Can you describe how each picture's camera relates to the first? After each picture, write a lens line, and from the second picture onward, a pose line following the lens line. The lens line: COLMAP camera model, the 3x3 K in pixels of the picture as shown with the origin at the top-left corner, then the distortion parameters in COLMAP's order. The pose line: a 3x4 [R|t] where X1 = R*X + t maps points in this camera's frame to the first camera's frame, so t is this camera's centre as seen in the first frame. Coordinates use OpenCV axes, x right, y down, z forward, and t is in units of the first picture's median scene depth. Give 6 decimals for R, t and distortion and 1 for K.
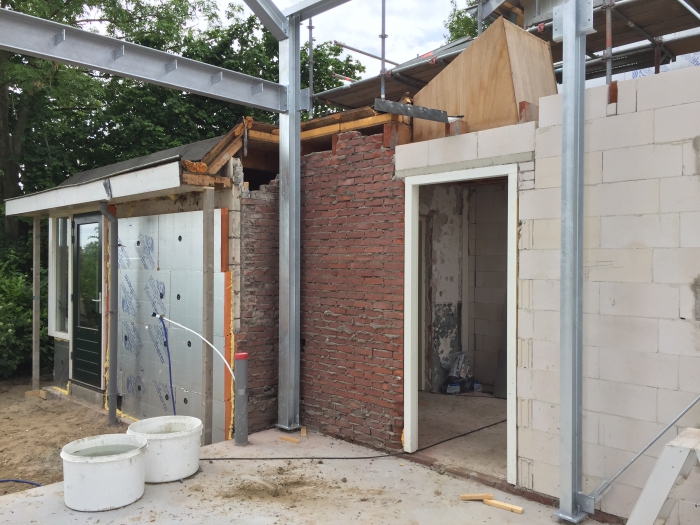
lens RADIAL K [[601.0, 0, 350.4], [0, 601.0, 258.4], [0, 0, 1]] dist [0.071488, -0.088524]
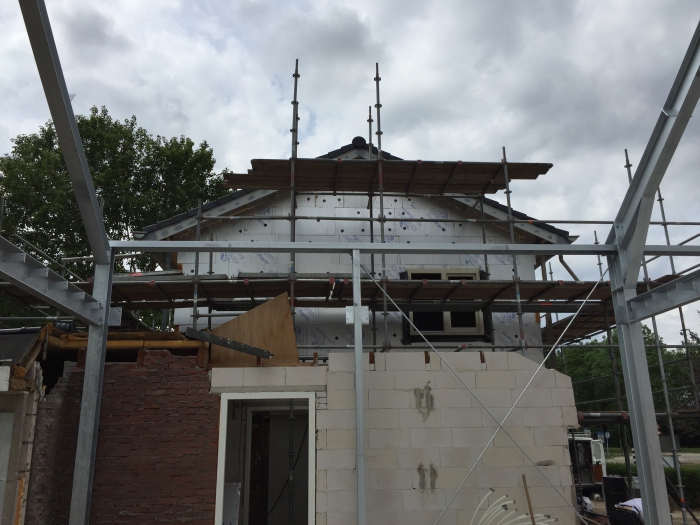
lens RADIAL K [[601.0, 0, 353.7], [0, 601.0, 261.4], [0, 0, 1]] dist [0.071488, -0.088524]
pose [[0.661277, 0.195024, 0.724347, -0.684824], [0.016737, 0.961537, -0.274165, -0.041070], [-0.749955, 0.193423, 0.632578, -0.104250]]
